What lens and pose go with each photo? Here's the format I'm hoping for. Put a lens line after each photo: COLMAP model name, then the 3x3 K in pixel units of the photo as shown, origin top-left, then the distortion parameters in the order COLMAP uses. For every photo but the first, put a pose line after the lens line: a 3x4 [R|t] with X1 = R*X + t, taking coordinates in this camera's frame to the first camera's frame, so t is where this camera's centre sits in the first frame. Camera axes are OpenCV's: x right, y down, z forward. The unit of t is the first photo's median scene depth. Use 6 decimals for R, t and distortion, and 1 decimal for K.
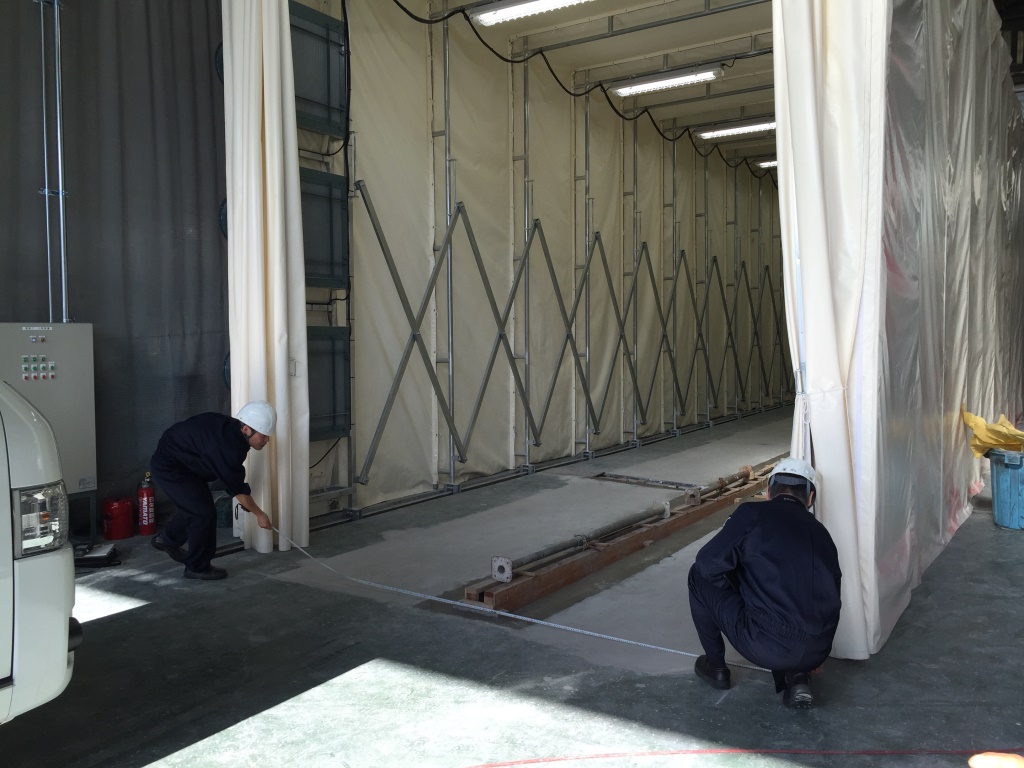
lens RADIAL K [[880.5, 0, 512.0], [0, 880.5, 384.0], [0, 0, 1]] dist [0.063443, 0.005334]
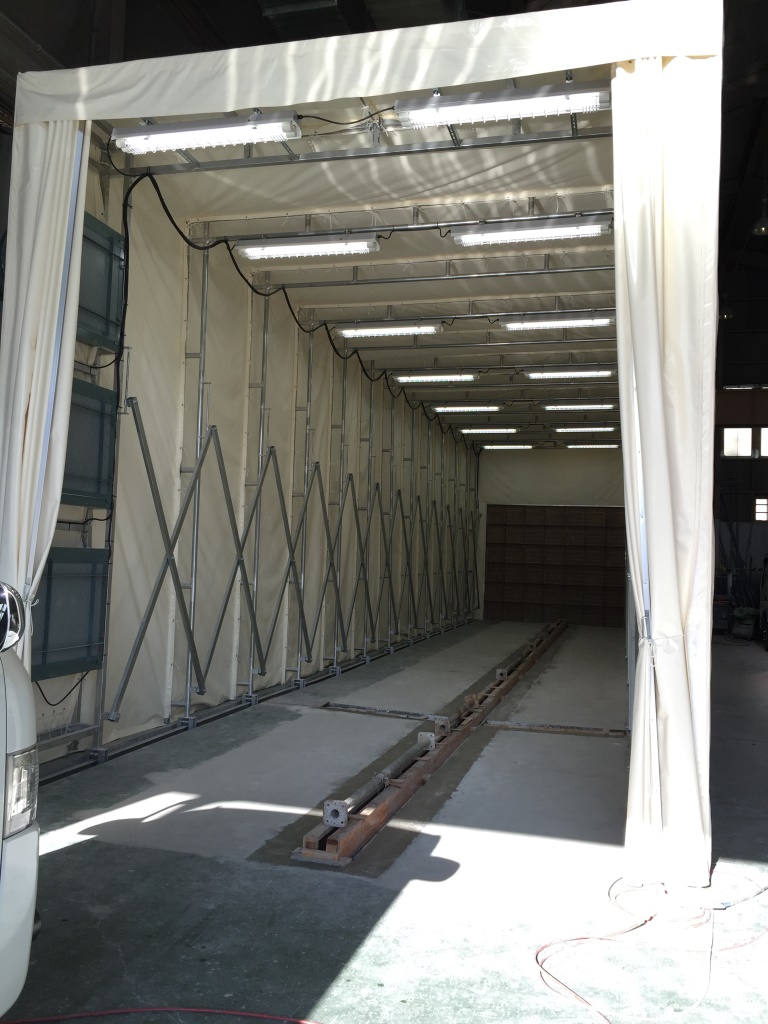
lens RADIAL K [[875.0, 0, 384.0], [0, 875.0, 512.0], [0, 0, 1]] dist [0.066625, -0.080301]
pose [[0.950940, 0.056403, 0.304189, -0.192025], [-0.025241, 0.994107, -0.105422, -0.013089], [-0.308343, 0.092572, 0.946760, 0.026427]]
